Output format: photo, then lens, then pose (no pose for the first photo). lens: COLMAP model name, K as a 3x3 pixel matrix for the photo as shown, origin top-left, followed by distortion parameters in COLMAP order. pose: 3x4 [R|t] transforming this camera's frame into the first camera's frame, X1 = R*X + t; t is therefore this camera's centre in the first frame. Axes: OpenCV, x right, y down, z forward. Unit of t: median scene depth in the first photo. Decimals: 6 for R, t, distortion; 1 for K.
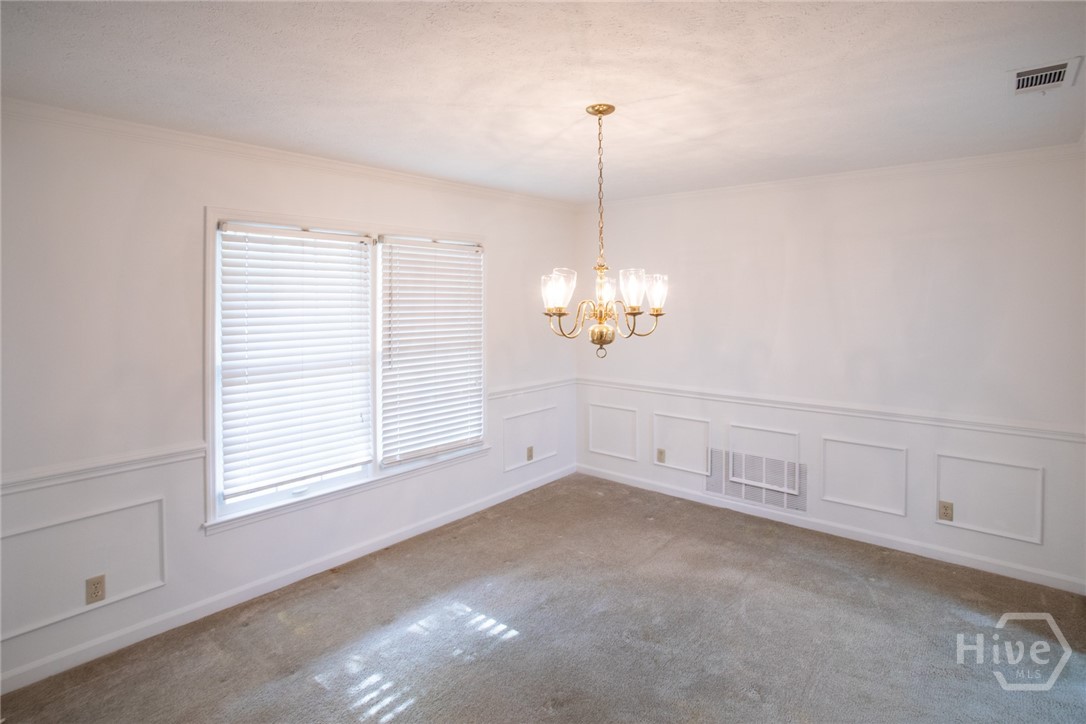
lens RADIAL K [[562.9, 0, 544.8], [0, 562.9, 315.3], [0, 0, 1]] dist [-0.034619, 0.000520]
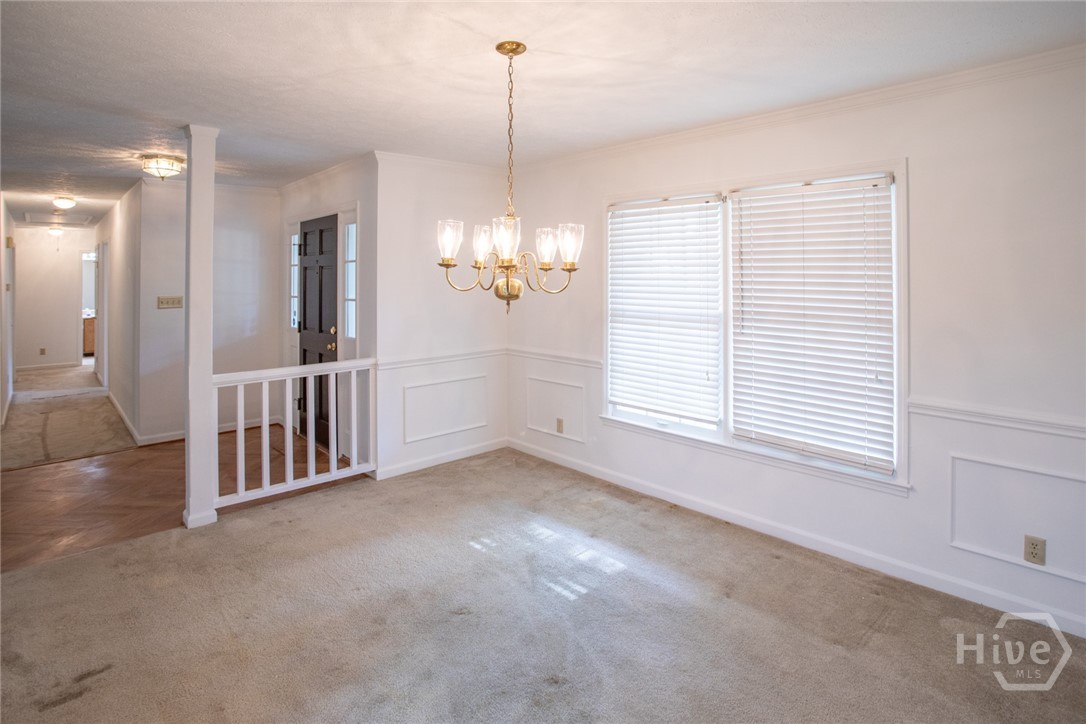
lens RADIAL K [[572.7, 0, 543.5], [0, 572.7, 272.1], [0, 0, 1]] dist [-0.029418, 0.001077]
pose [[-0.106696, 0.001292, -0.994291, 0.719143], [-0.026651, 0.999636, 0.004159, -0.000311], [0.993934, 0.026943, -0.106623, 0.802916]]
